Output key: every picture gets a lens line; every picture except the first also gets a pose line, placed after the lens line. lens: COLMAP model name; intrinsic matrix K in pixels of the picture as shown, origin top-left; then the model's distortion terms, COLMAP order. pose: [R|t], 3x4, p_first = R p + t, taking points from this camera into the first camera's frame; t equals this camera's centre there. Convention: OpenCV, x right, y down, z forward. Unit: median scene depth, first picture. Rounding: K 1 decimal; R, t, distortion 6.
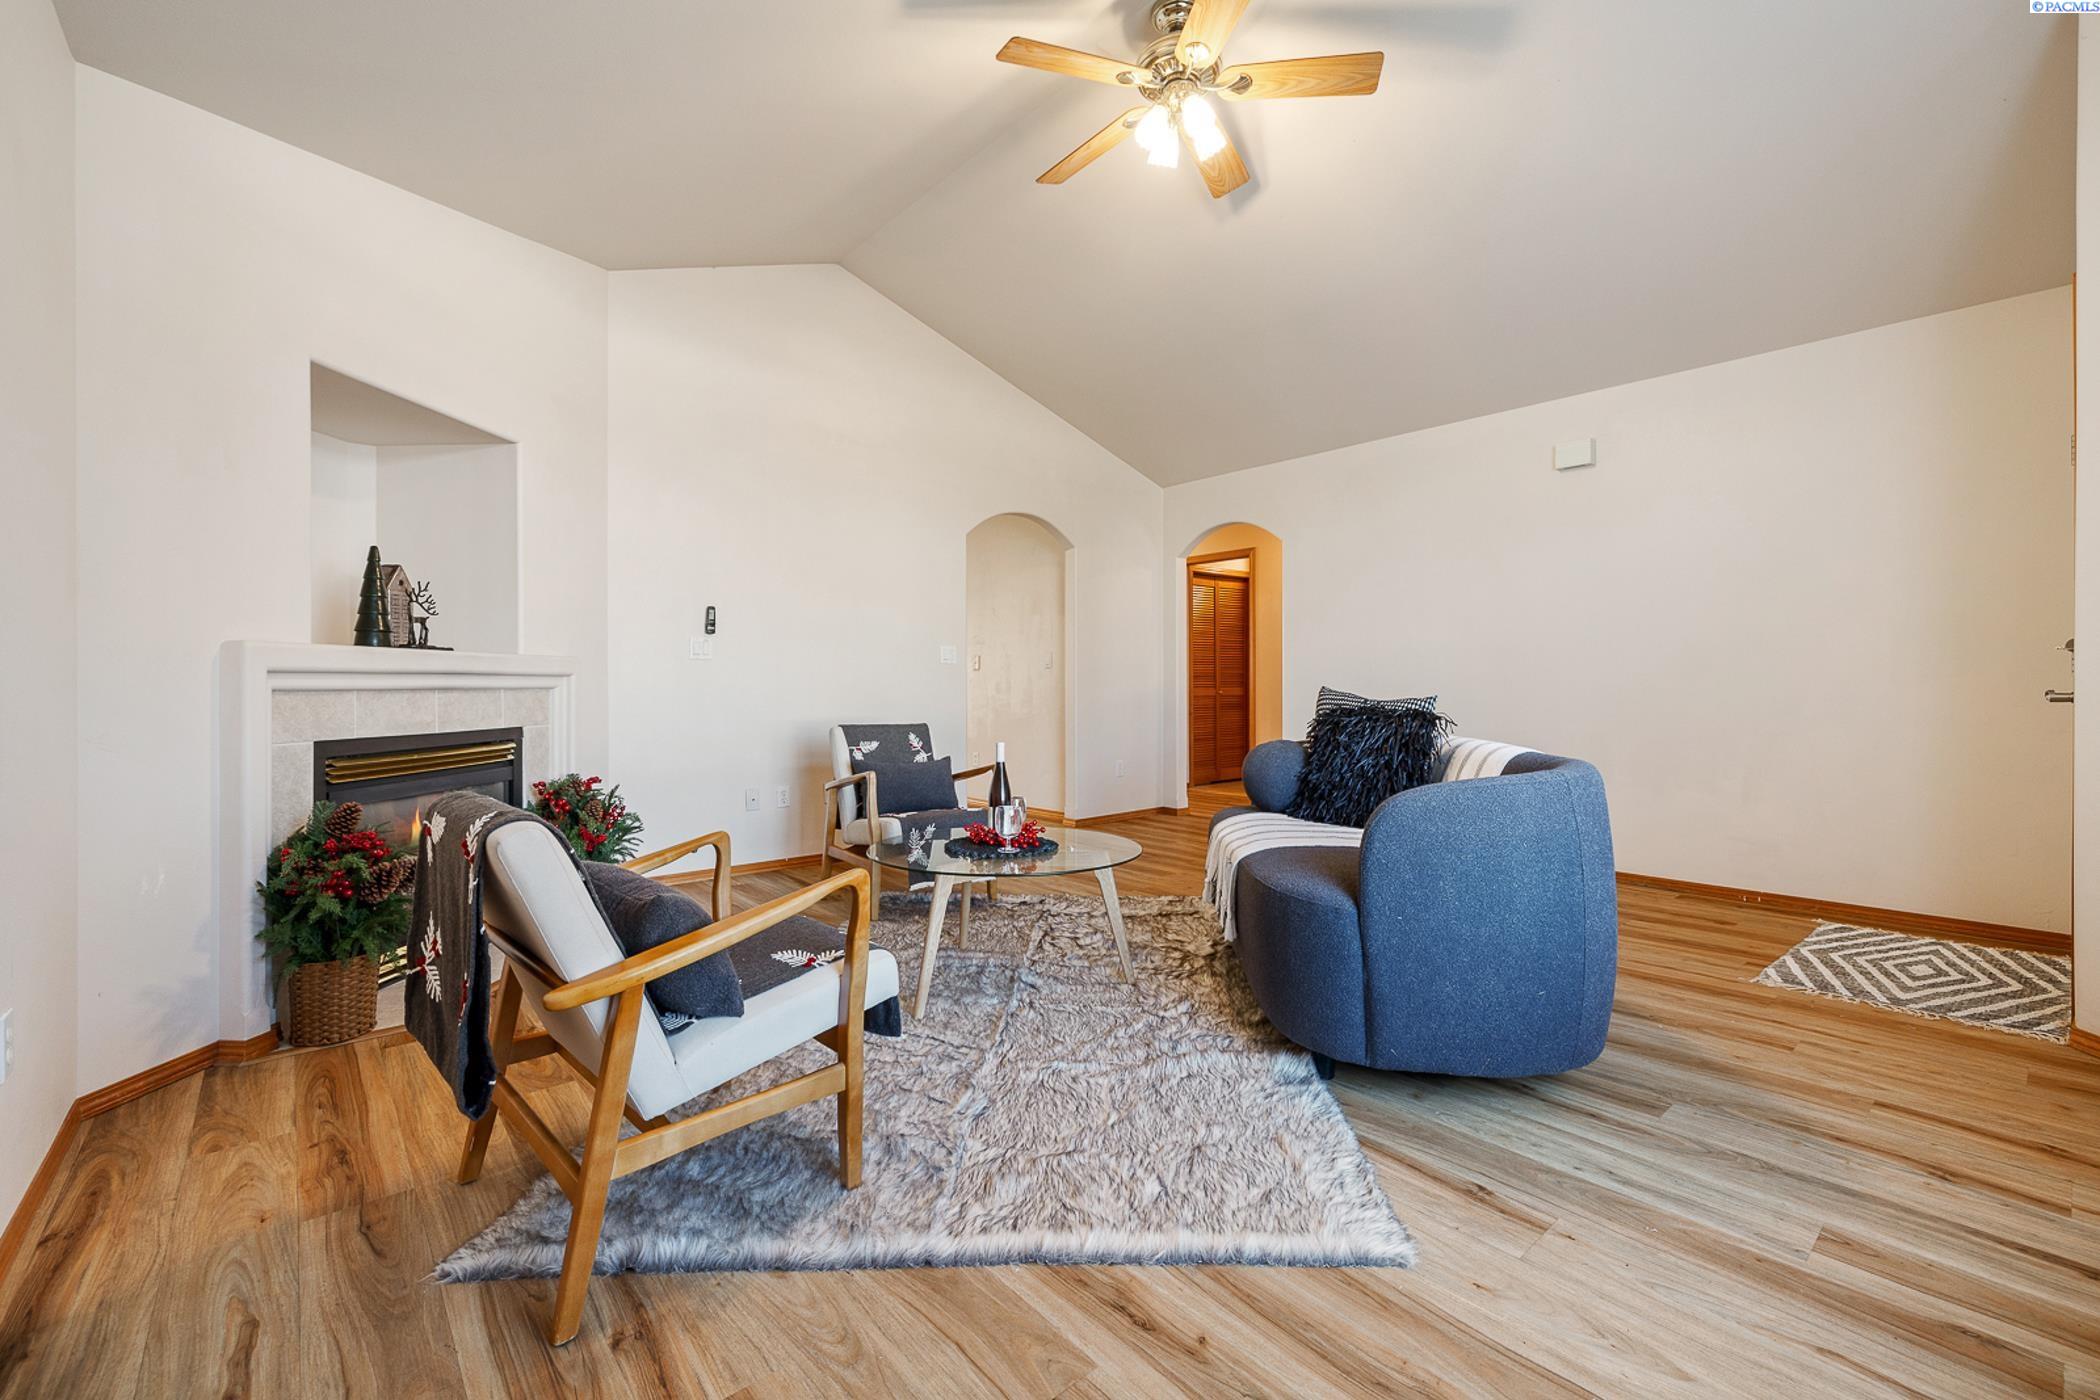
lens RADIAL K [[905.5, 0, 1056.9], [0, 905.5, 695.2], [0, 0, 1]] dist [0.000902, -0.000234]
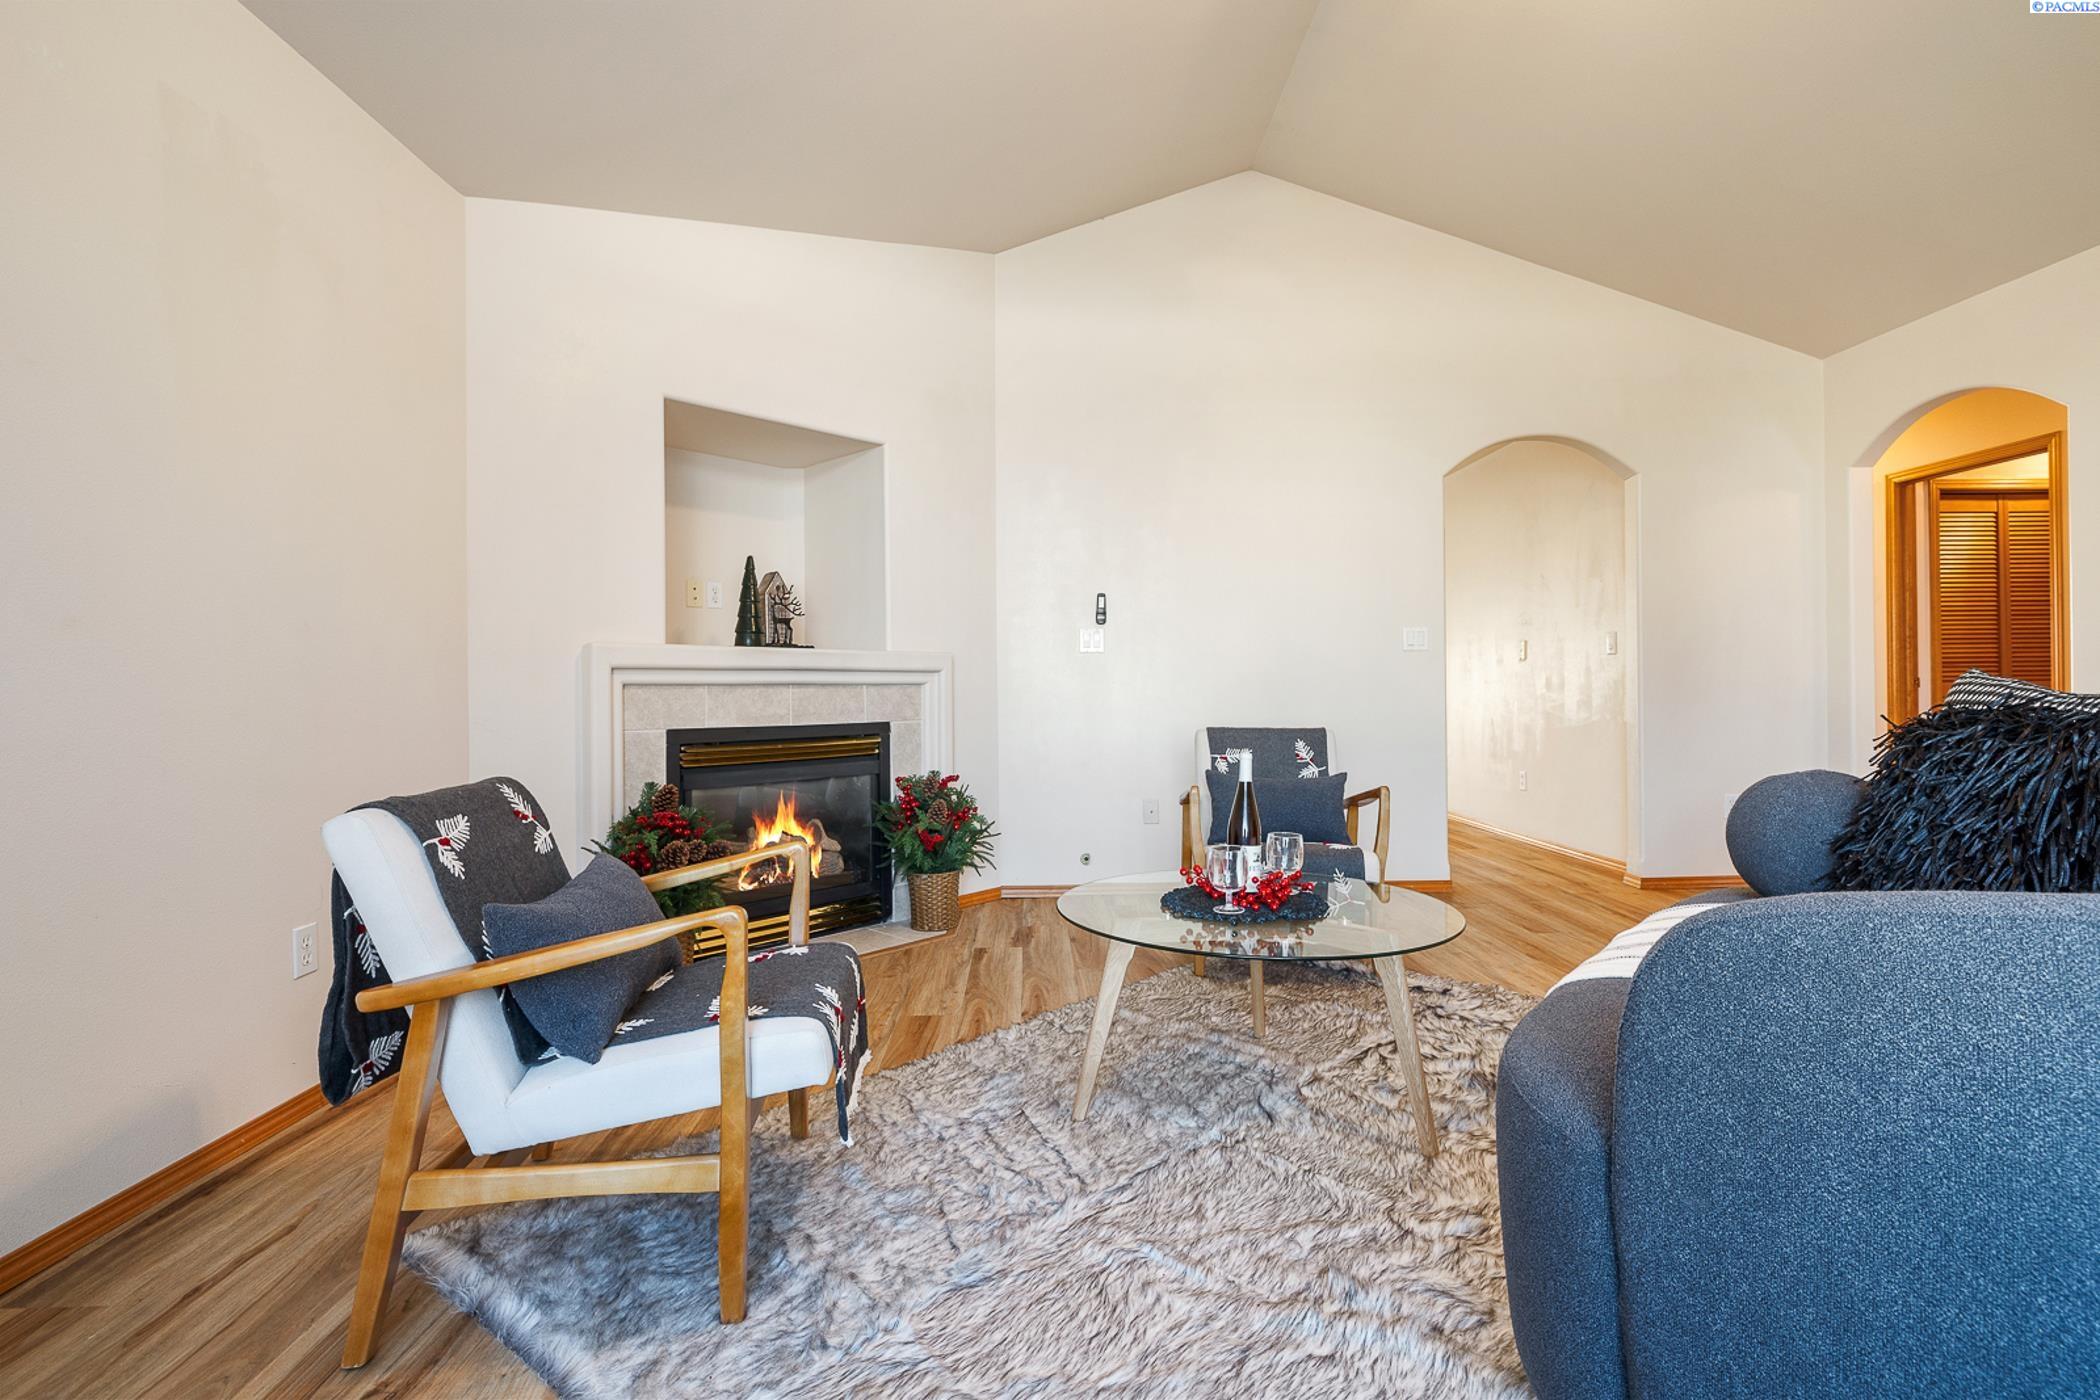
lens RADIAL K [[980.0, 0, 1043.5], [0, 980.0, 696.1], [0, 0, 1]] dist [-0.007479, -0.000308]
pose [[0.764931, -0.000159, -0.644113, 0.289281], [-0.001623, 0.999996, -0.002175, 0.009089], [0.644111, 0.002709, 0.764928, 0.305745]]
